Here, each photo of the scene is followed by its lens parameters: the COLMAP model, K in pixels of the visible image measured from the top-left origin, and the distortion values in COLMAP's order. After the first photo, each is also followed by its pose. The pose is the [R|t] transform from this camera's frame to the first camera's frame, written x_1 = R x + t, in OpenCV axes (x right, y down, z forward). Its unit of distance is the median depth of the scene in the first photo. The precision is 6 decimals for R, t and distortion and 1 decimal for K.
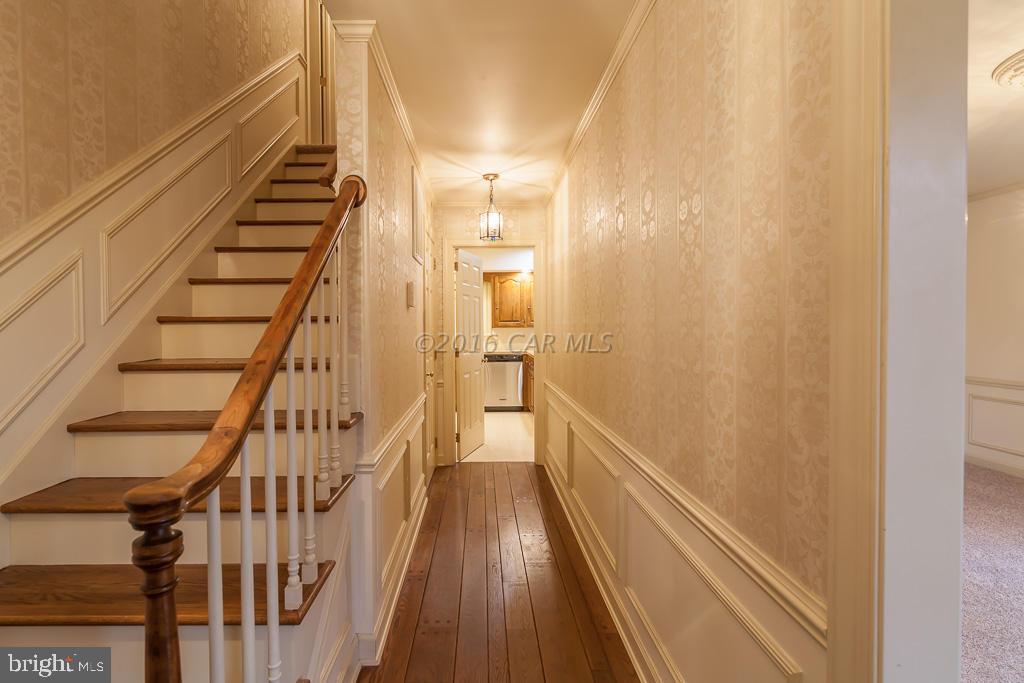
lens RADIAL K [[477.3, 0, 531.8], [0, 477.3, 335.2], [0, 0, 1]] dist [0.001230, -0.001908]
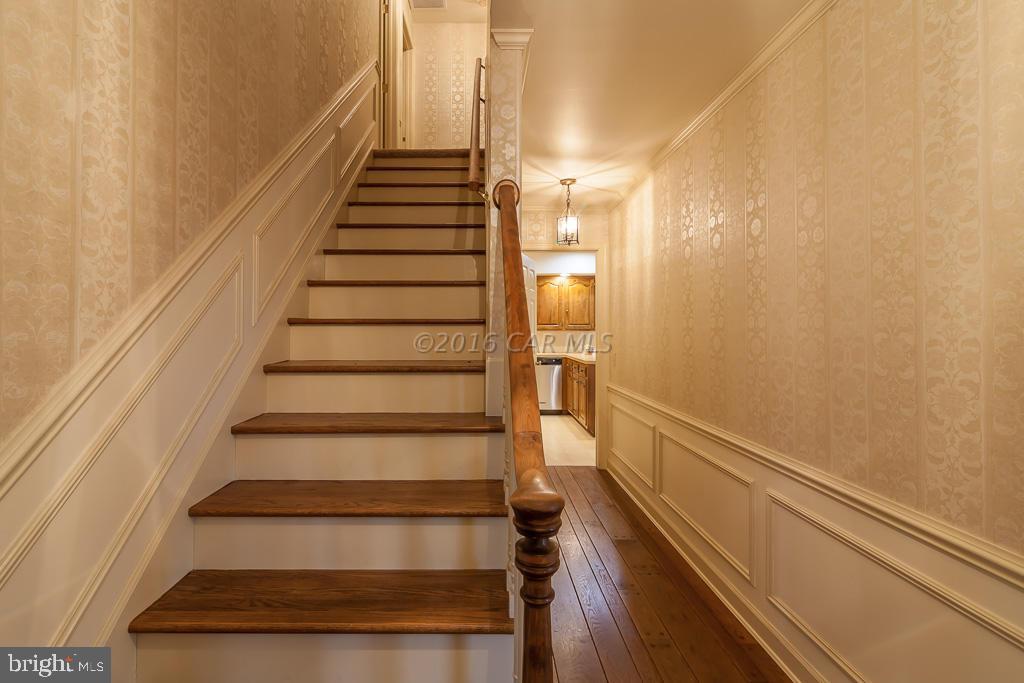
lens RADIAL K [[477.3, 0, 550.5], [0, 477.3, 324.5], [0, 0, 1]] dist [0.001230, -0.001908]
pose [[0.999975, 0.006522, -0.002769, -0.261941], [-0.006600, 0.999549, -0.029285, -0.000169], [0.002577, 0.029302, 0.999567, 0.000633]]
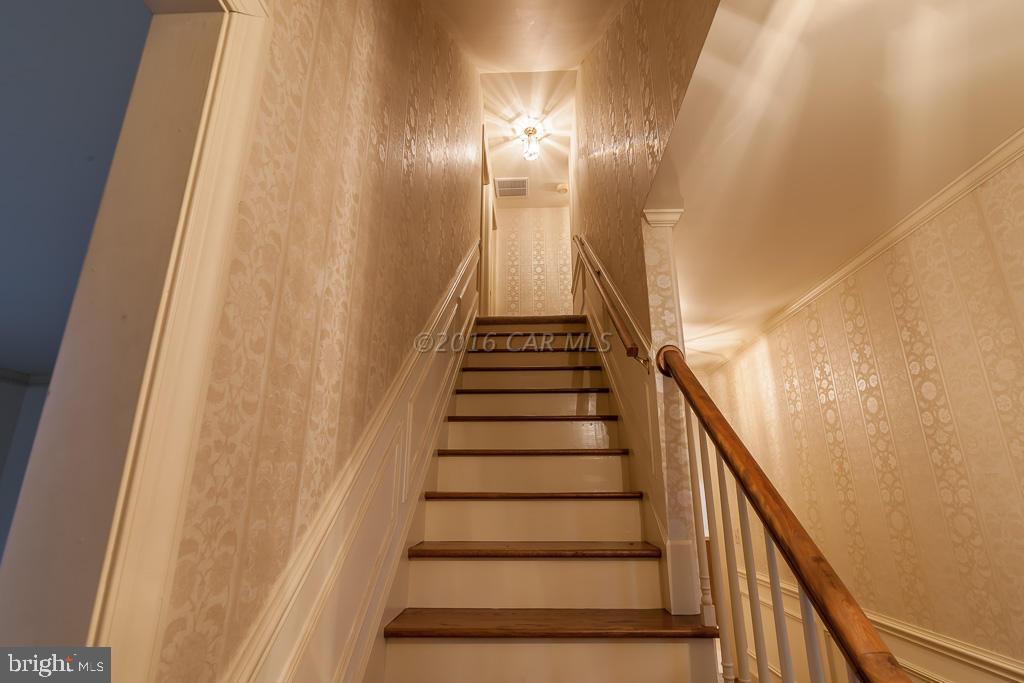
lens RADIAL K [[477.3, 0, 501.6], [0, 477.3, 347.1], [0, 0, 1]] dist [0.001230, -0.001908]
pose [[0.999301, -0.005779, -0.036932, -0.649353], [-0.005787, 0.952151, -0.305572, -0.025938], [0.036931, 0.305572, 0.951452, 0.045598]]
